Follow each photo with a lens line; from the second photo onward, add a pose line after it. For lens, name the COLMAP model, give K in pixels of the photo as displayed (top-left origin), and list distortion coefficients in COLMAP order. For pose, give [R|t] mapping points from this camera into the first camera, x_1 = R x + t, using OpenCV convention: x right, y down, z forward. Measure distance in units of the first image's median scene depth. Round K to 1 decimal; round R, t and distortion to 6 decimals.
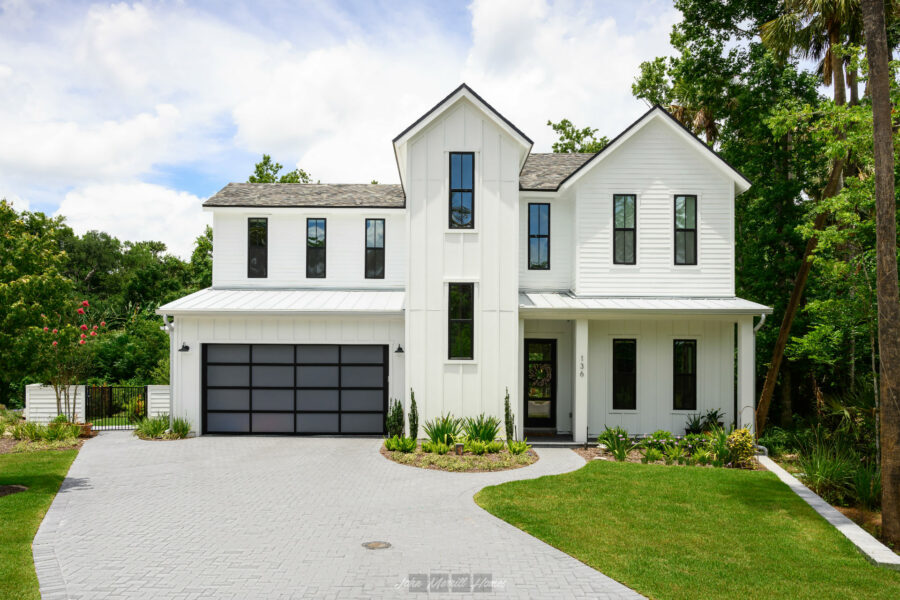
lens RADIAL K [[689.5, 0, 445.6], [0, 689.5, 342.3], [0, 0, 1]] dist [-0.008257, -0.004914]
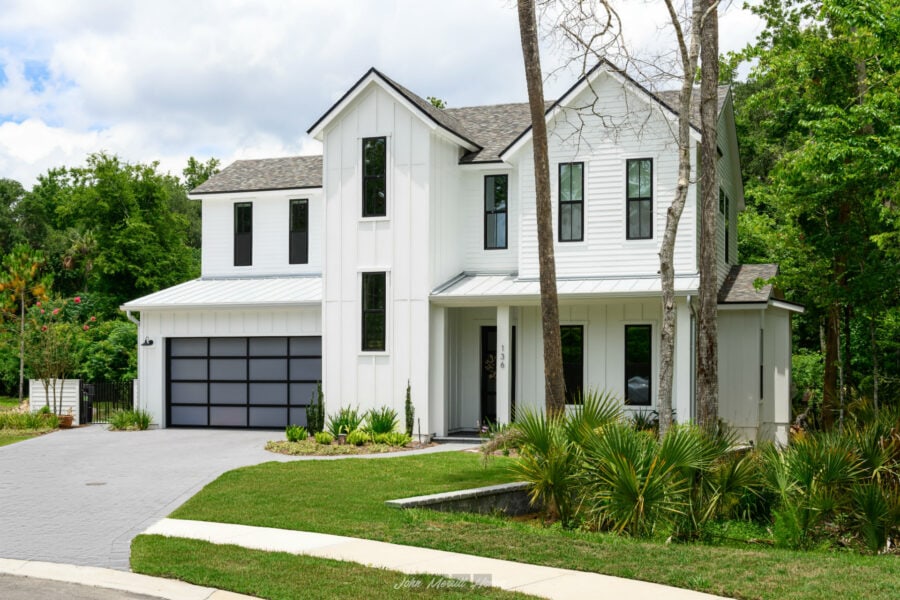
lens RADIAL K [[1139.9, 0, 450.0], [0, 1139.9, 300.0], [0, 0, 1]] dist [0.026096, 0.046142]
pose [[0.939555, -0.025778, -0.341428, 0.614590], [0.020099, 0.999595, -0.020160, -0.011181], [0.341809, 0.012079, 0.939692, -0.436208]]
